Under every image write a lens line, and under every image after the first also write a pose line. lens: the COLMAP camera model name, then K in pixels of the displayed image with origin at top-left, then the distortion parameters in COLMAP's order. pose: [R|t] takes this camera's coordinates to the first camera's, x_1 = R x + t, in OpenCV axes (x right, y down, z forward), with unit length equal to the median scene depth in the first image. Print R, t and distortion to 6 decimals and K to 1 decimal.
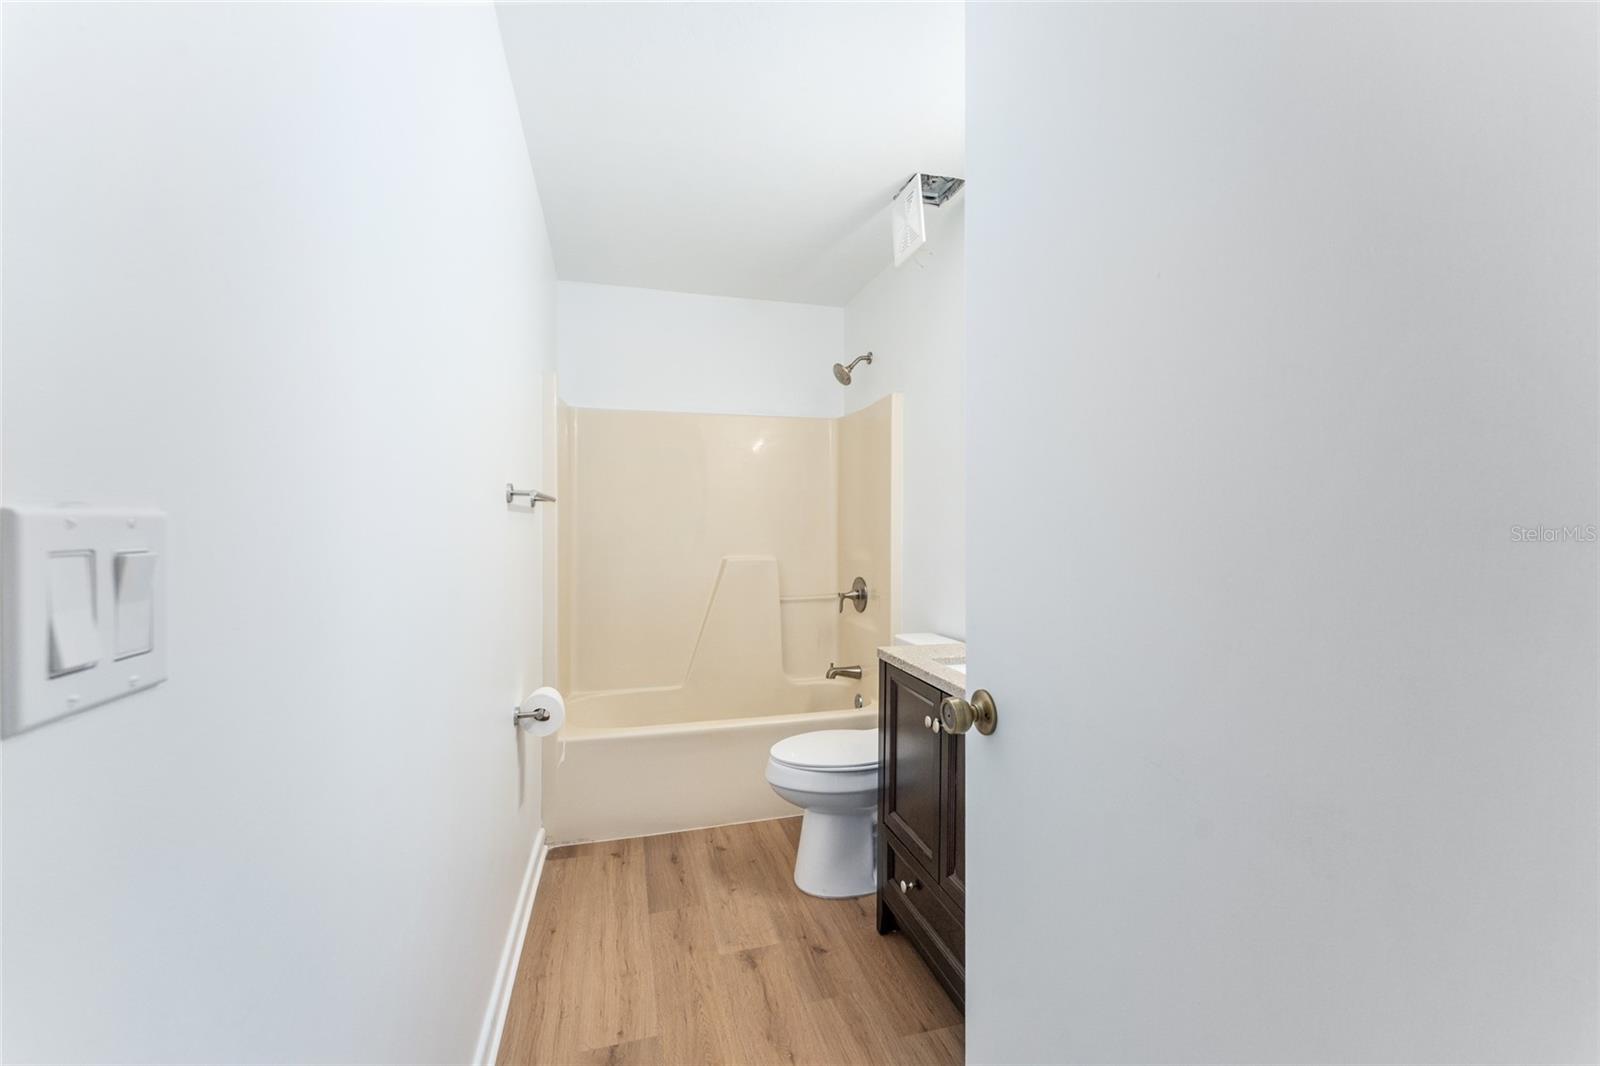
lens RADIAL K [[644.1, 0, 799.7], [0, 644.1, 533.4], [0, 0, 1]] dist [-0.002383, 0.000030]
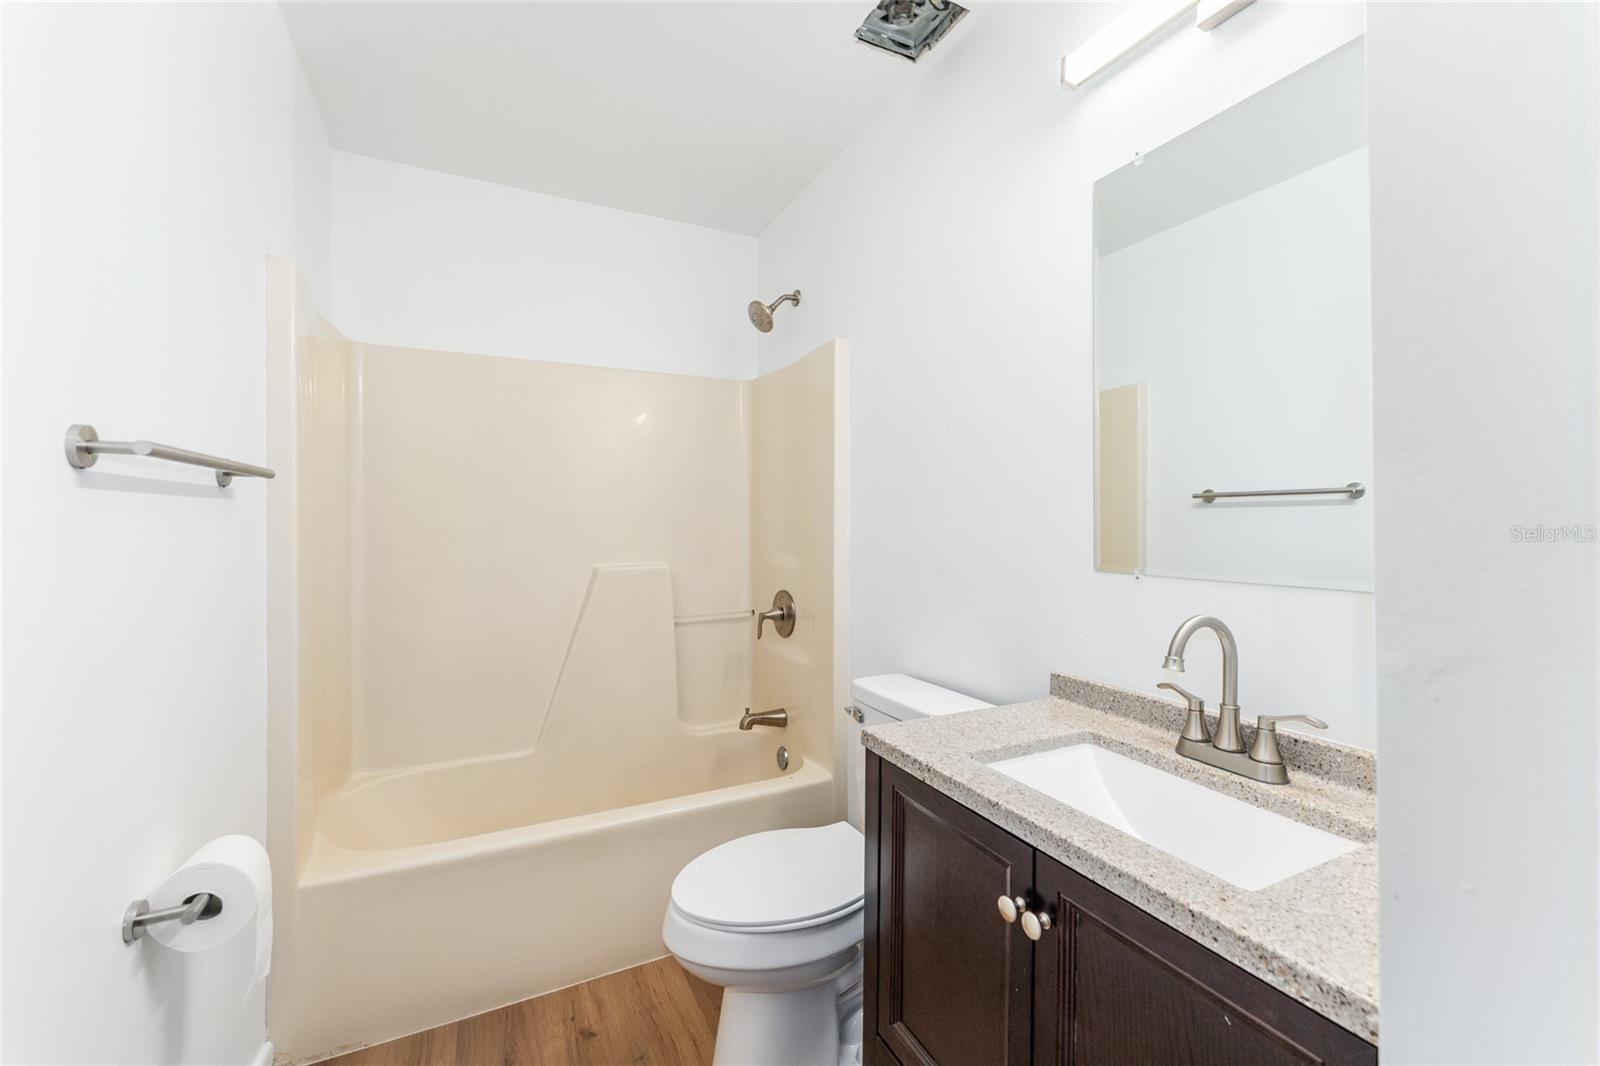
lens RADIAL K [[644.1, 0, 799.8], [0, 644.1, 526.4], [0, 0, 1]] dist [-0.002383, 0.000030]
pose [[0.982971, -0.001170, 0.183755, -0.028515], [0.001947, 0.999990, -0.004047, -0.003292], [-0.183748, 0.004336, 0.982964, 0.287799]]
